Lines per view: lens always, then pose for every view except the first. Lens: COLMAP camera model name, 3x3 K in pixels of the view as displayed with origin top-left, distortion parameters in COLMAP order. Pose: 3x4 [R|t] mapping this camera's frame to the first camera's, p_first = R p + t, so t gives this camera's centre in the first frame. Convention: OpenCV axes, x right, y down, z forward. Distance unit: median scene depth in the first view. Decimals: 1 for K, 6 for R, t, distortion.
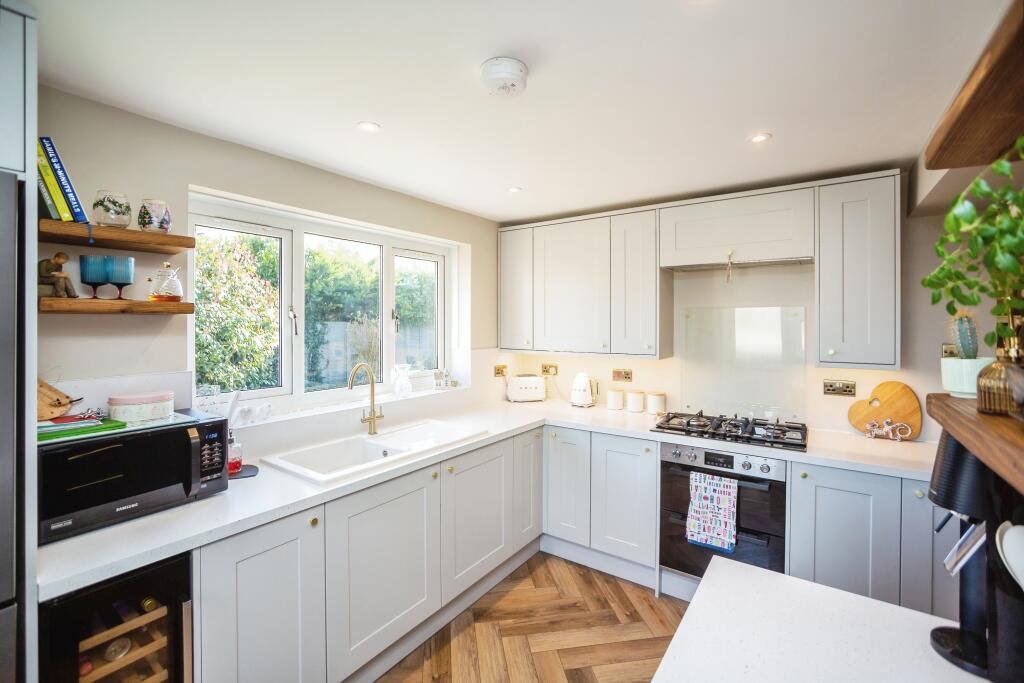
lens RADIAL K [[442.5, 0, 509.1], [0, 442.5, 332.2], [0, 0, 1]] dist [-0.000569, 0.000185]
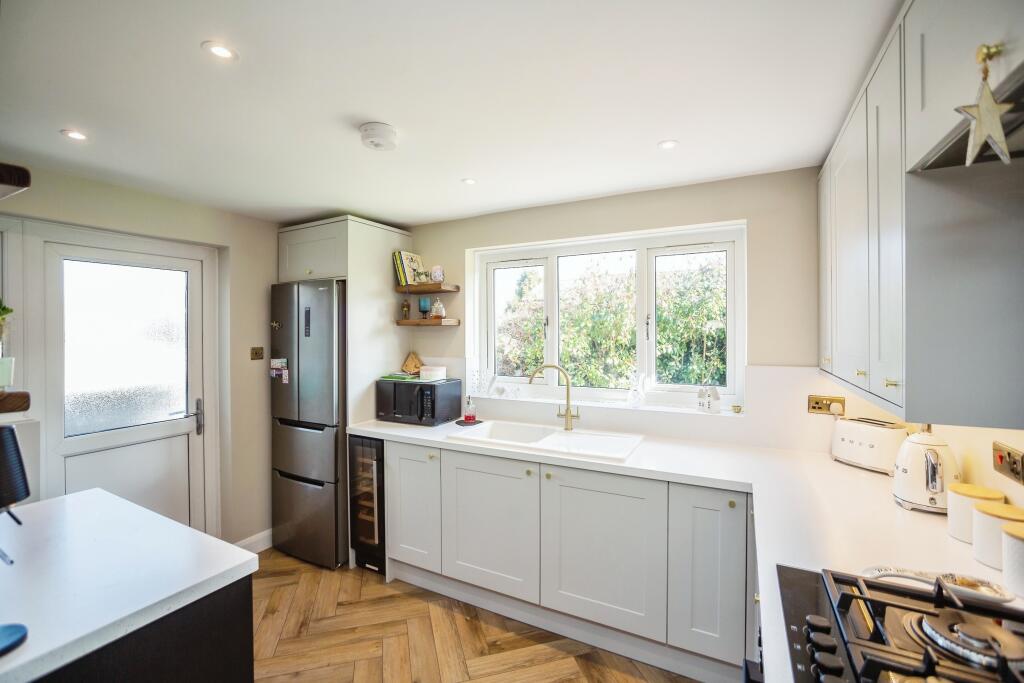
lens RADIAL K [[442.5, 0, 509.1], [0, 442.5, 335.5], [0, 0, 1]] dist [-0.000569, 0.000185]
pose [[0.136412, 0.005347, -0.990638, 0.796179], [-0.012577, 0.999914, 0.003665, -0.008934], [0.990572, 0.011959, 0.136468, 0.724430]]
